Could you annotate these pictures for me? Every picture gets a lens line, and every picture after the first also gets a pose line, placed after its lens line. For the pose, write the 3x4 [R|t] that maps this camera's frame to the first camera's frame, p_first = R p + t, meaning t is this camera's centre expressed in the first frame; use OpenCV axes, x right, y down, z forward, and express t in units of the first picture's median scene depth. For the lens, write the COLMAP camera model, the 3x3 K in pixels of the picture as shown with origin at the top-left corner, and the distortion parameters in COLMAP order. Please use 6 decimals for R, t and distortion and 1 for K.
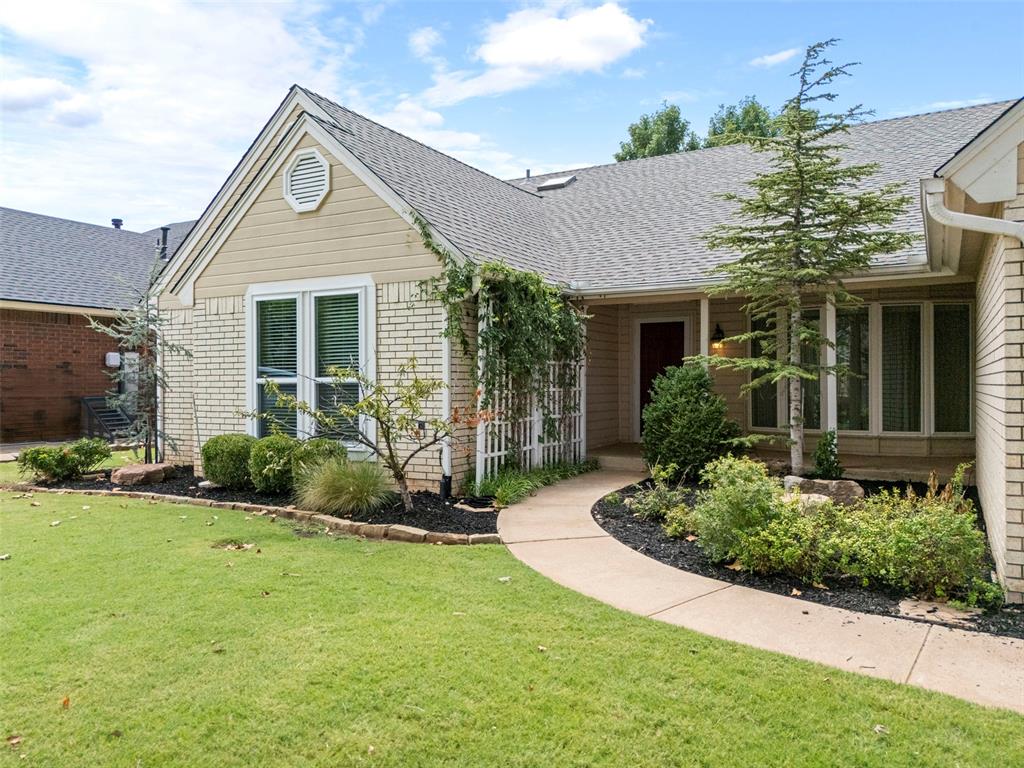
lens RADIAL K [[734.6, 0, 512.0], [0, 734.6, 384.0], [0, 0, 1]] dist [0.088676, -0.000693]
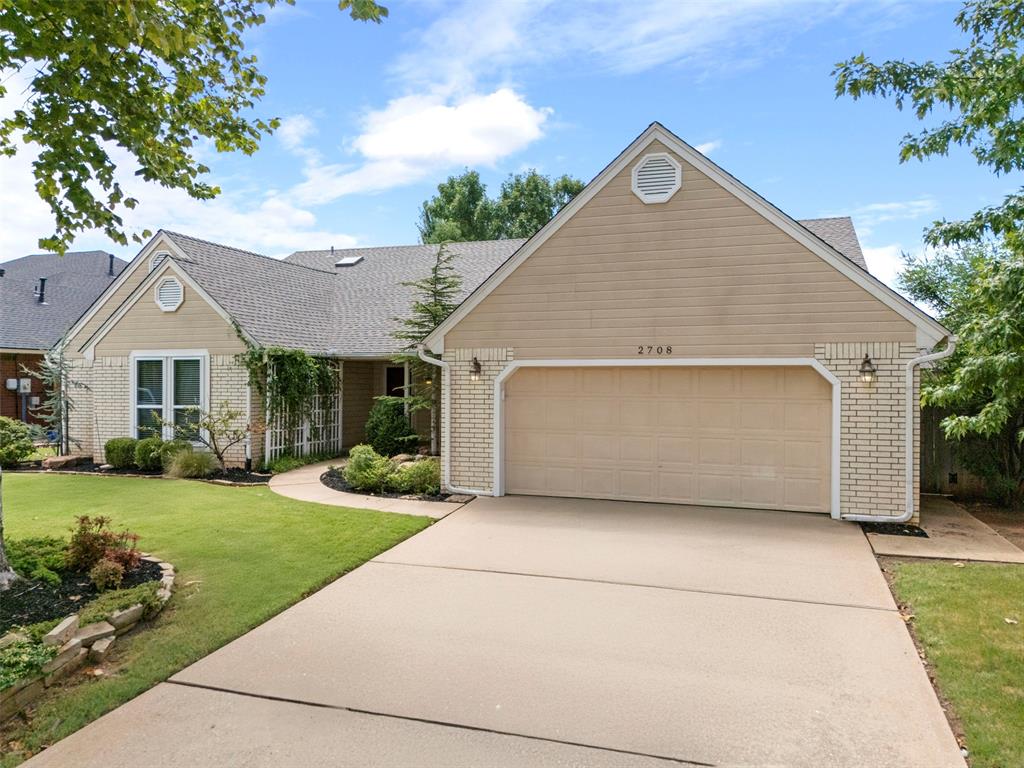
lens RADIAL K [[725.7, 0, 512.0], [0, 725.7, 384.0], [0, 0, 1]] dist [0.018958, -0.000032]
pose [[0.980703, 0.006412, 0.195397, 0.194372], [-0.005935, 0.999978, -0.003024, -0.061633], [-0.195412, 0.001806, 0.980720, -0.901691]]
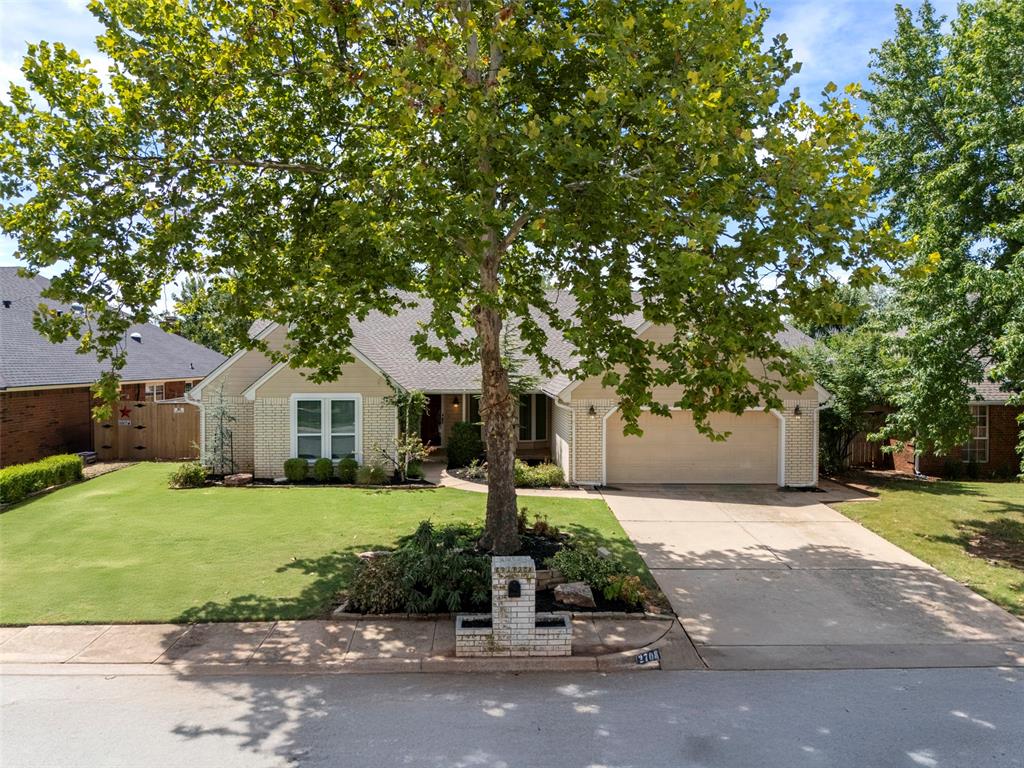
lens RADIAL K [[725.7, 0, 512.0], [0, 725.7, 384.0], [0, 0, 1]] dist [0.018958, -0.000032]
pose [[0.857595, -0.009424, 0.514239, -1.029712], [-0.001671, 0.999776, 0.021110, -0.232657], [-0.514323, -0.018964, 0.857387, -1.419579]]
